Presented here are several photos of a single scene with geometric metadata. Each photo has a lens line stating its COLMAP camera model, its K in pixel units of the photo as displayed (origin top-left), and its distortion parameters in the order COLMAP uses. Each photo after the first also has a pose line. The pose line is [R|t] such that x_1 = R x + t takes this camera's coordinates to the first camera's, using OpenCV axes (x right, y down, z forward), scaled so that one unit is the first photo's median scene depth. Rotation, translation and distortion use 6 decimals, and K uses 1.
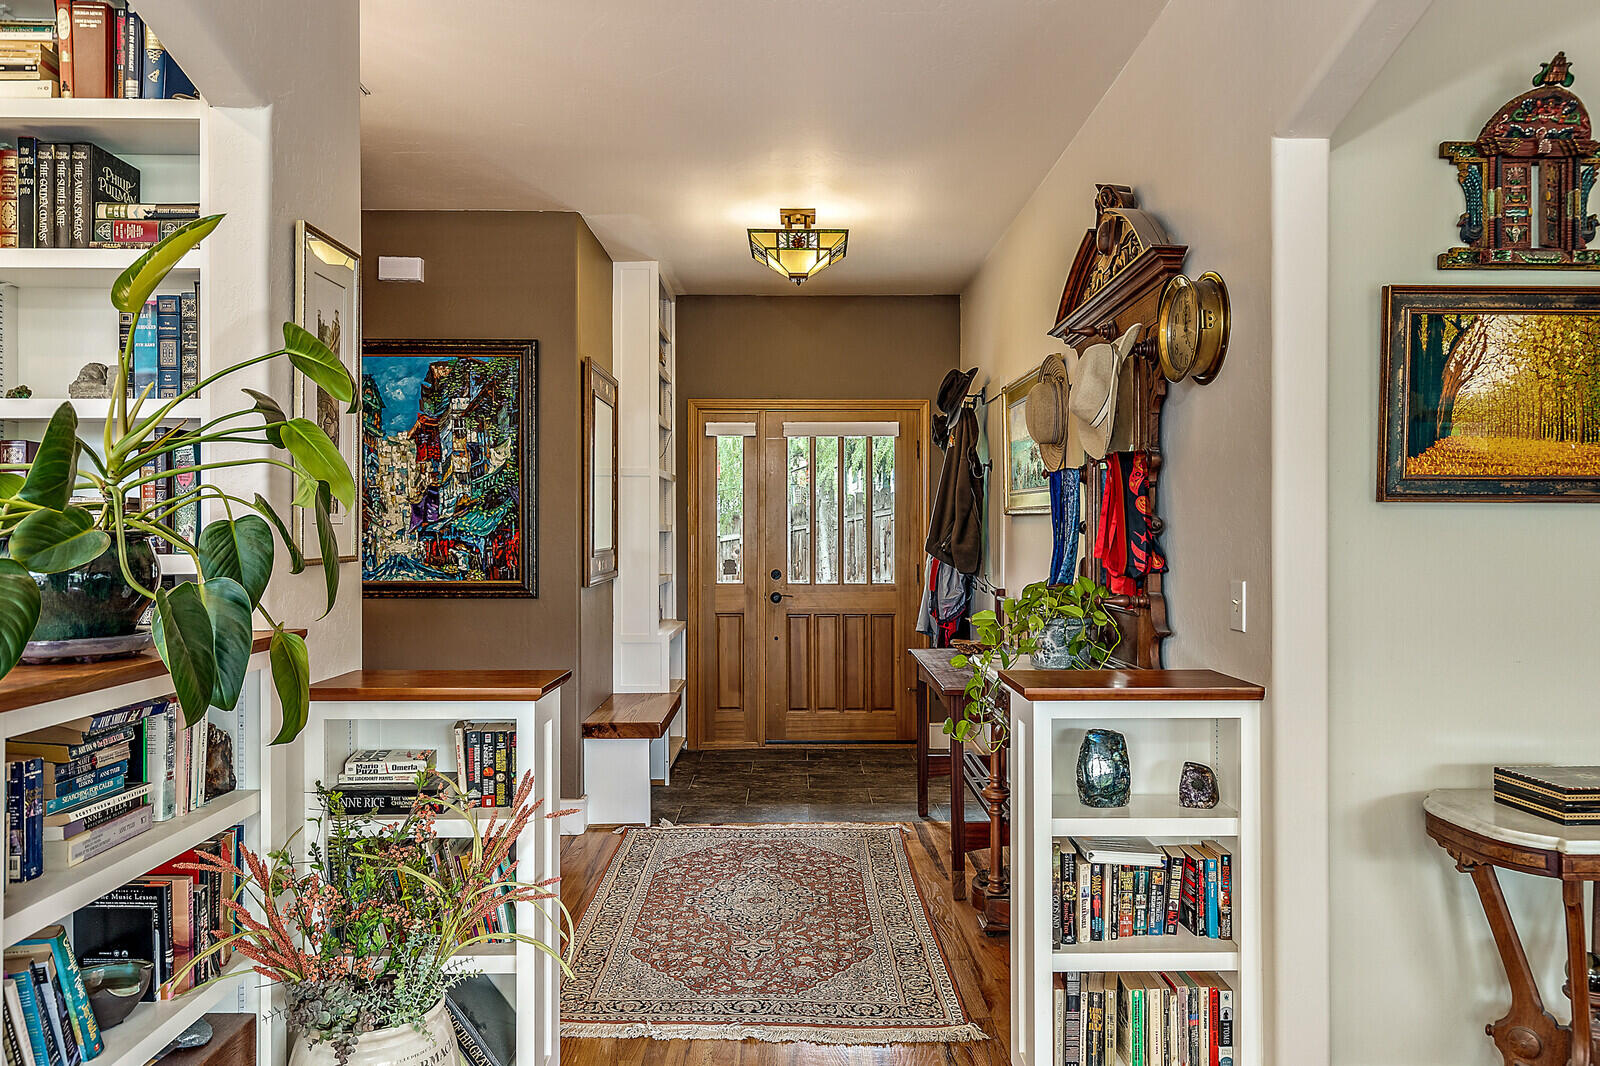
lens RADIAL K [[1054.3, 0, 800.0], [0, 1054.3, 533.0], [0, 0, 1]] dist [0.000348, 0.000022]
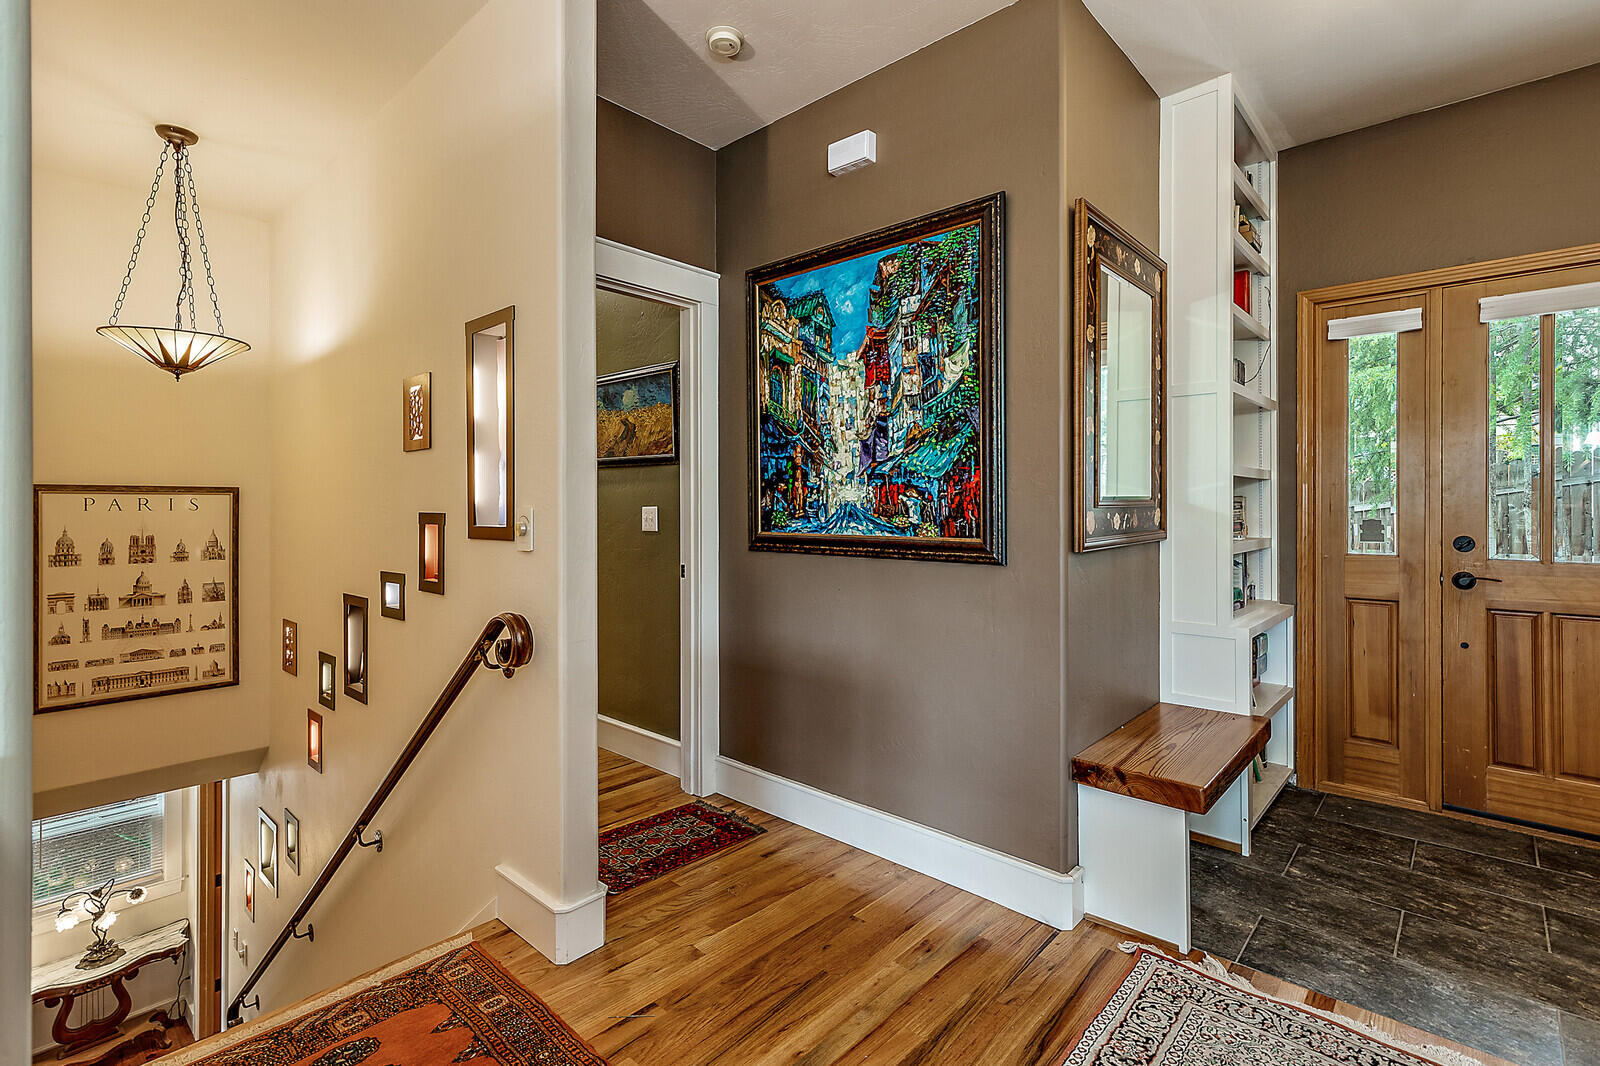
lens RADIAL K [[738.8, 0, 800.6], [0, 738.8, 506.5], [0, 0, 1]] dist [0.001753, -0.000165]
pose [[0.732513, 0.000158, -0.680753, -0.016853], [-0.000369, 1.000000, -0.000165, 0.023386], [0.680753, 0.000372, 0.732513, 0.553954]]
